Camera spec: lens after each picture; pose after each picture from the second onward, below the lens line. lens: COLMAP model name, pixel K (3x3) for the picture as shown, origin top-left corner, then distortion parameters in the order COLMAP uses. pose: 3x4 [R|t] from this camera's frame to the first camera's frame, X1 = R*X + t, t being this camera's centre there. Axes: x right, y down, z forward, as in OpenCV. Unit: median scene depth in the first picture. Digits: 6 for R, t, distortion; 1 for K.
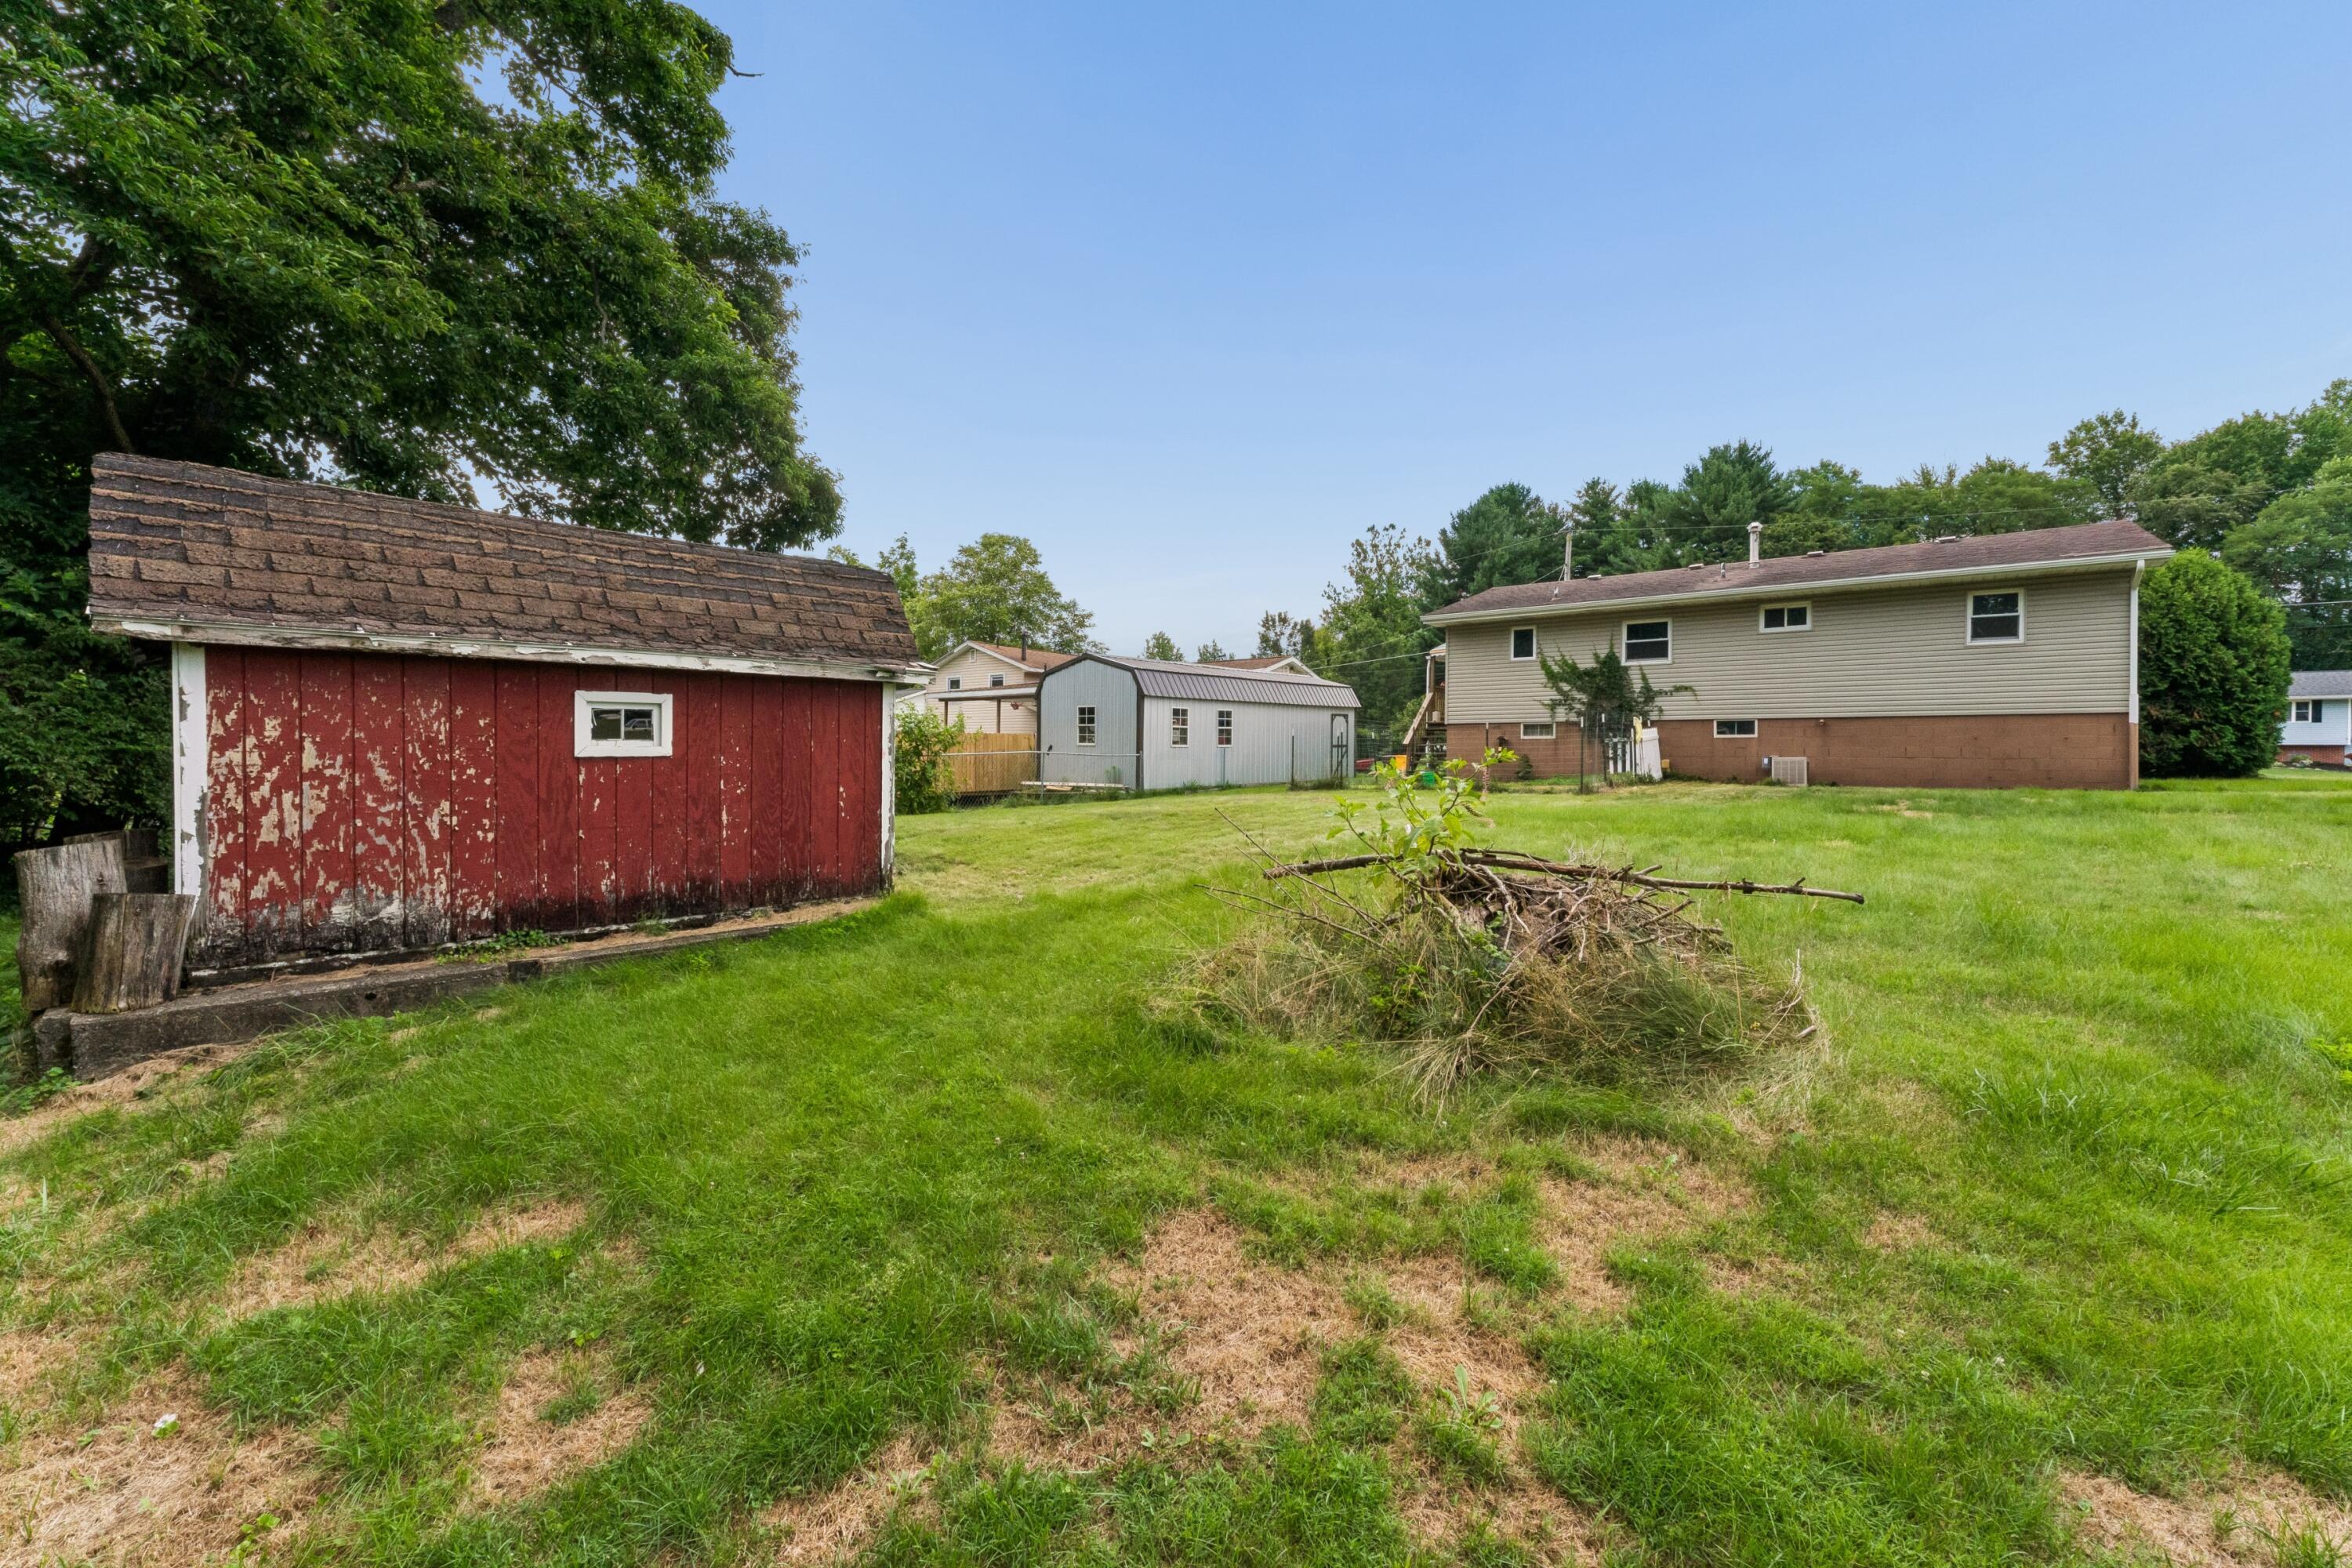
lens RADIAL K [[962.2, 0, 1166.1], [0, 962.2, 752.7], [0, 0, 1]] dist [-0.005297, 0.002074]
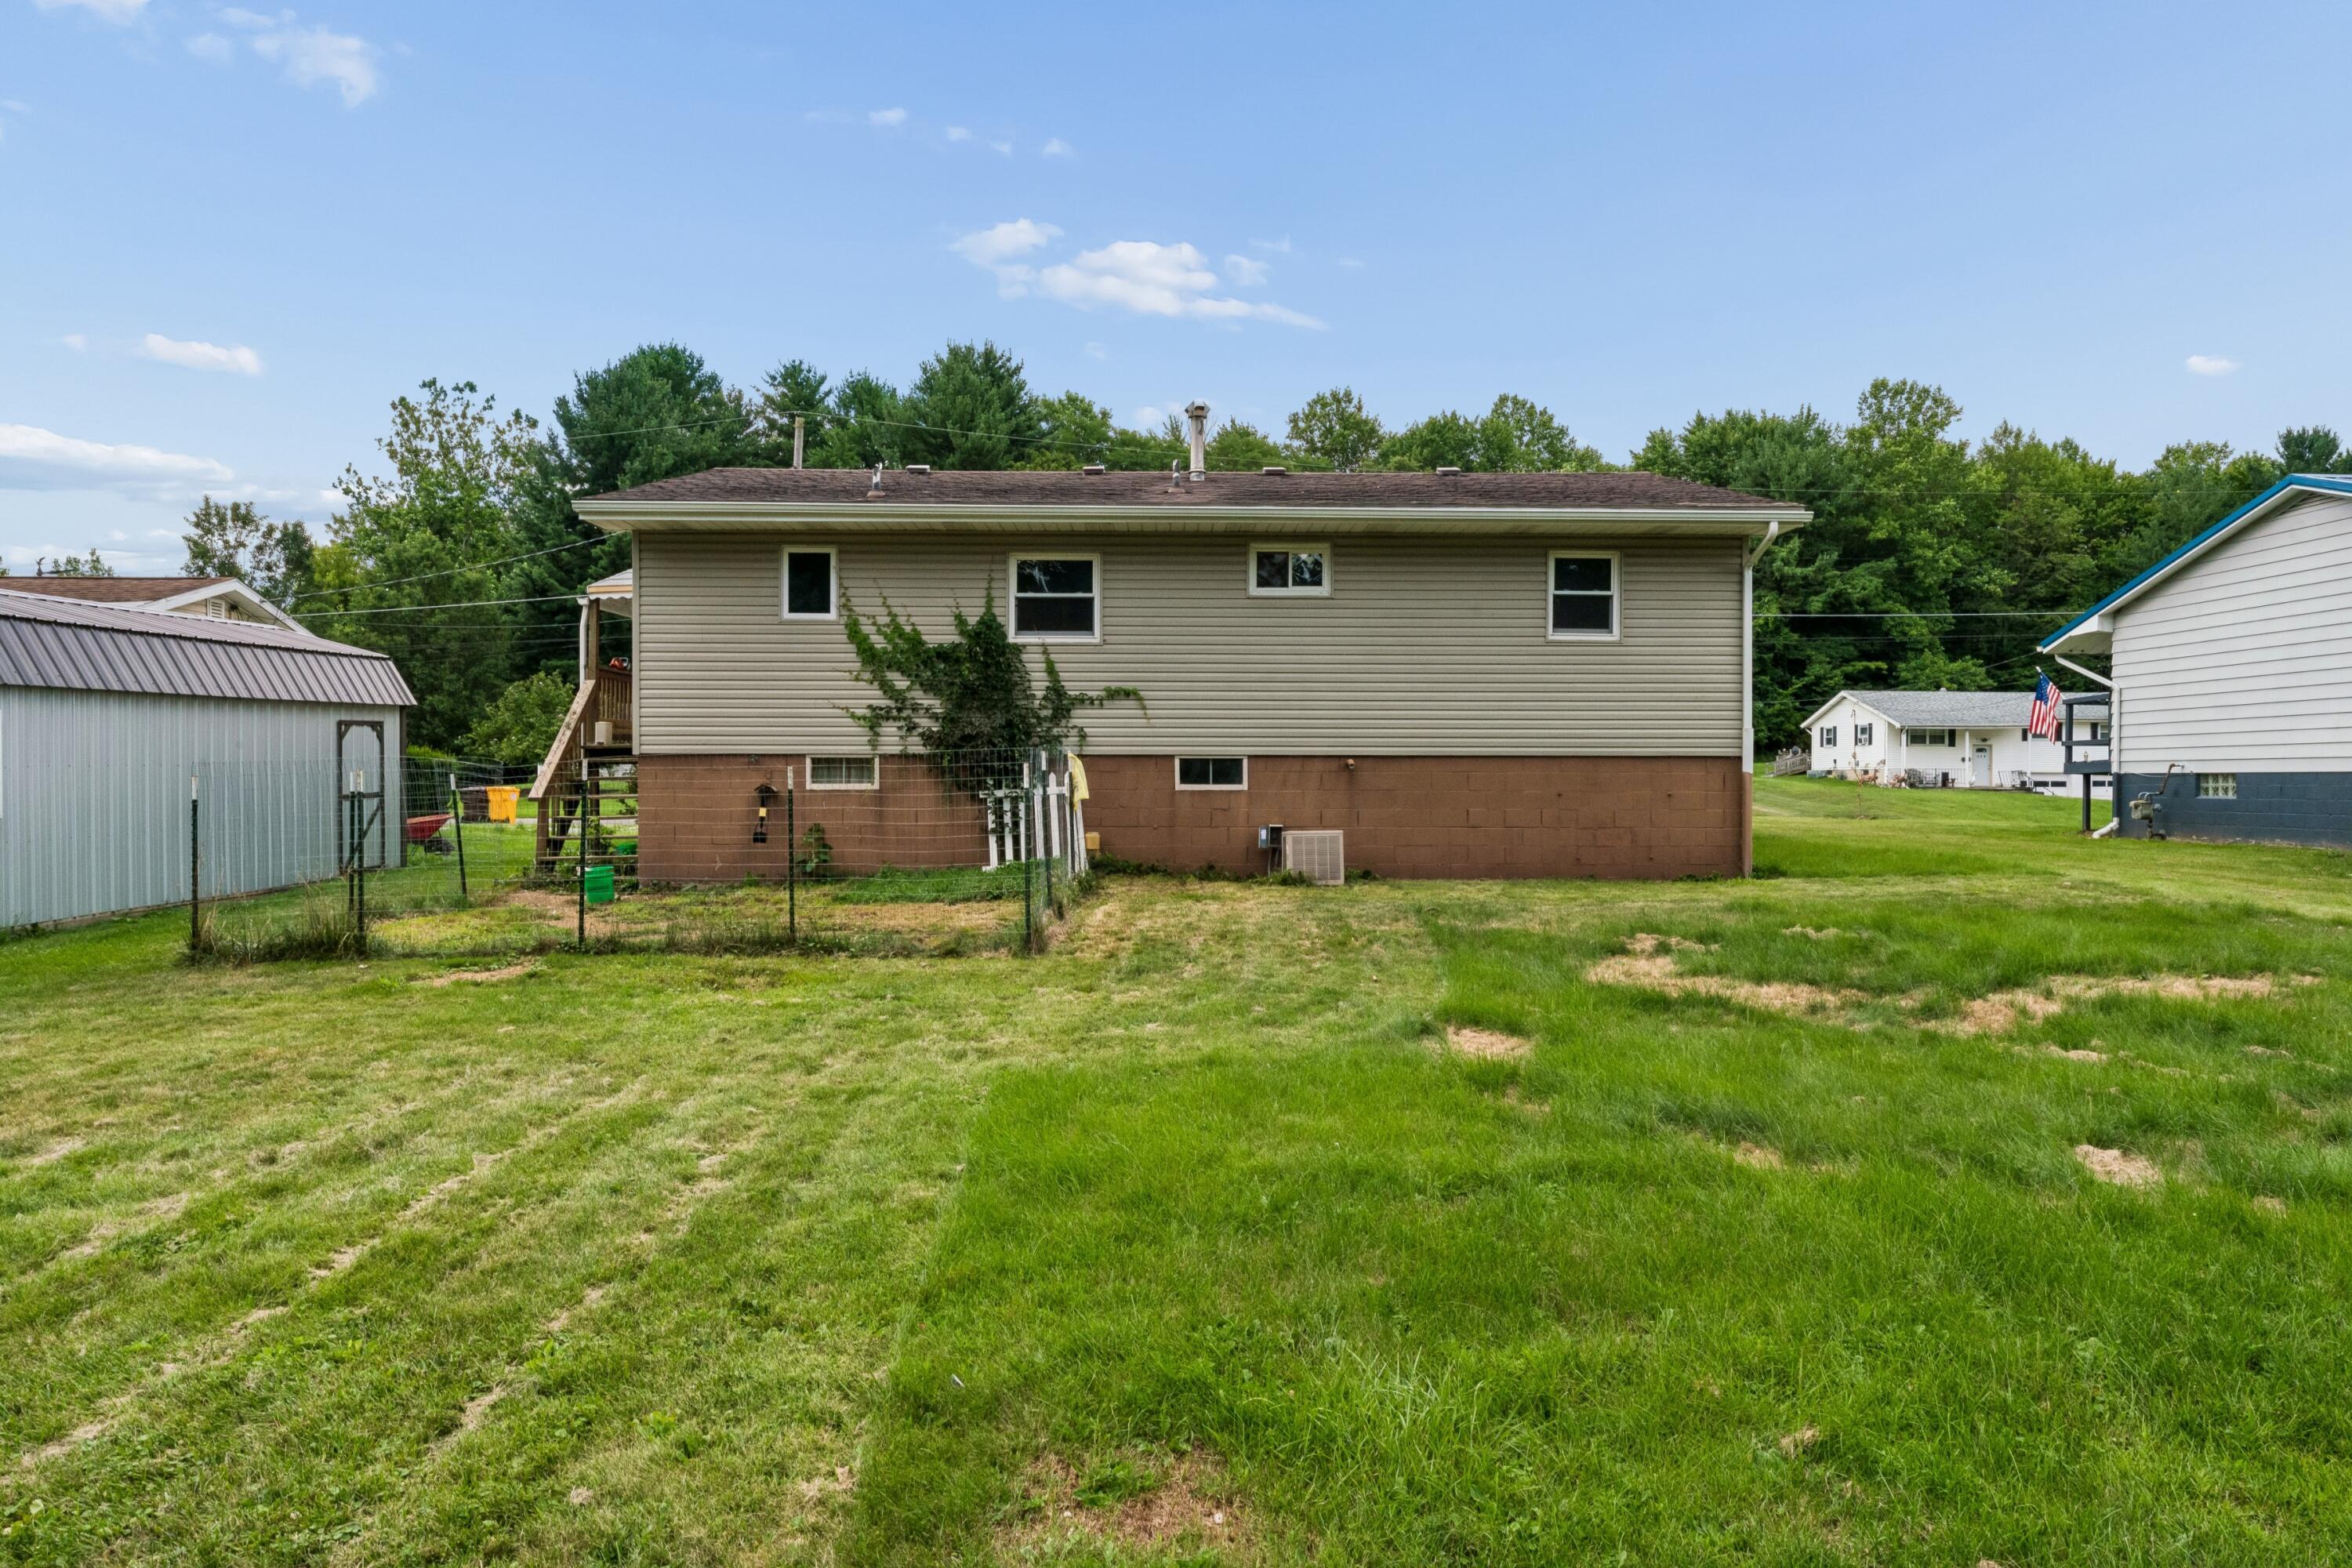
lens RADIAL K [[1379.9, 0, 1175.0], [0, 1379.9, 778.1], [0, 0, 1]] dist [-0.007505, -0.000602]
pose [[0.760710, -0.010025, 0.649015, 0.022051], [0.000657, 0.999892, 0.014675, -0.008769], [-0.649092, -0.010737, 0.760634, 0.113483]]
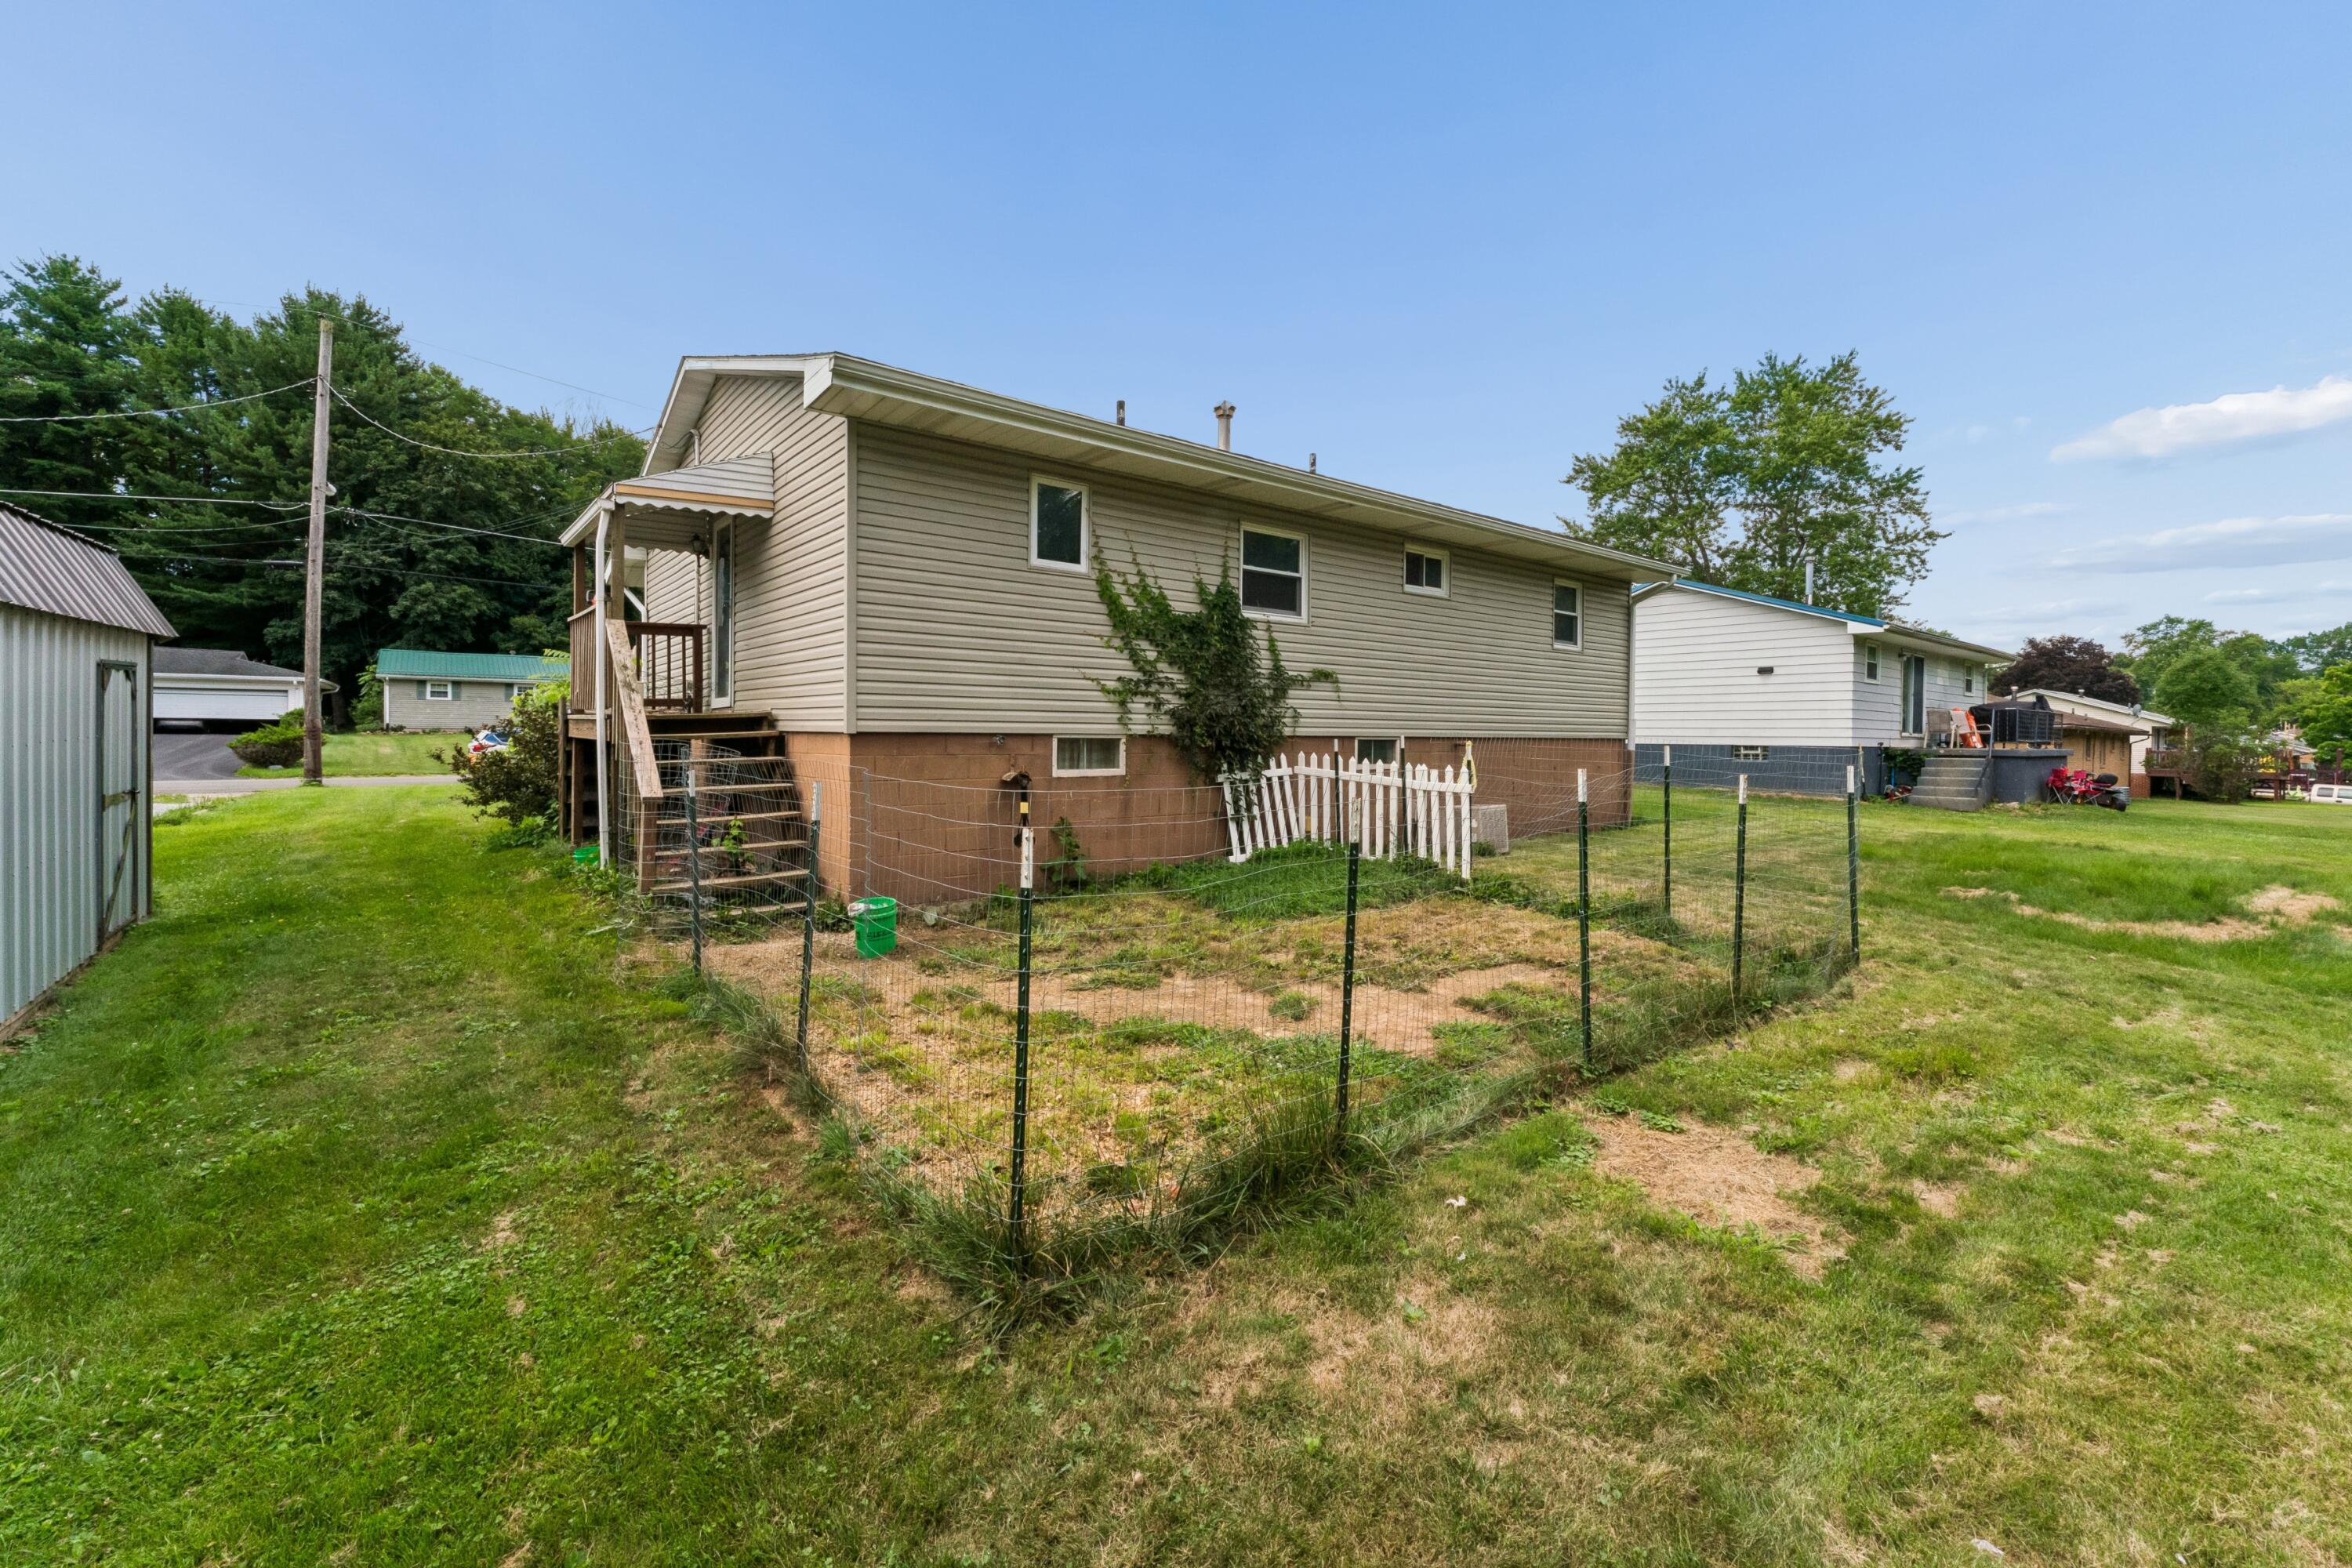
lens RADIAL K [[962.2, 0, 1153.5], [0, 962.2, 753.0], [0, 0, 1]] dist [-0.005297, 0.002074]
pose [[0.220819, -0.031236, 0.974815, 0.002416], [-0.016792, 0.999217, 0.035821, -0.011343], [-0.975170, -0.024279, 0.220121, 0.261830]]
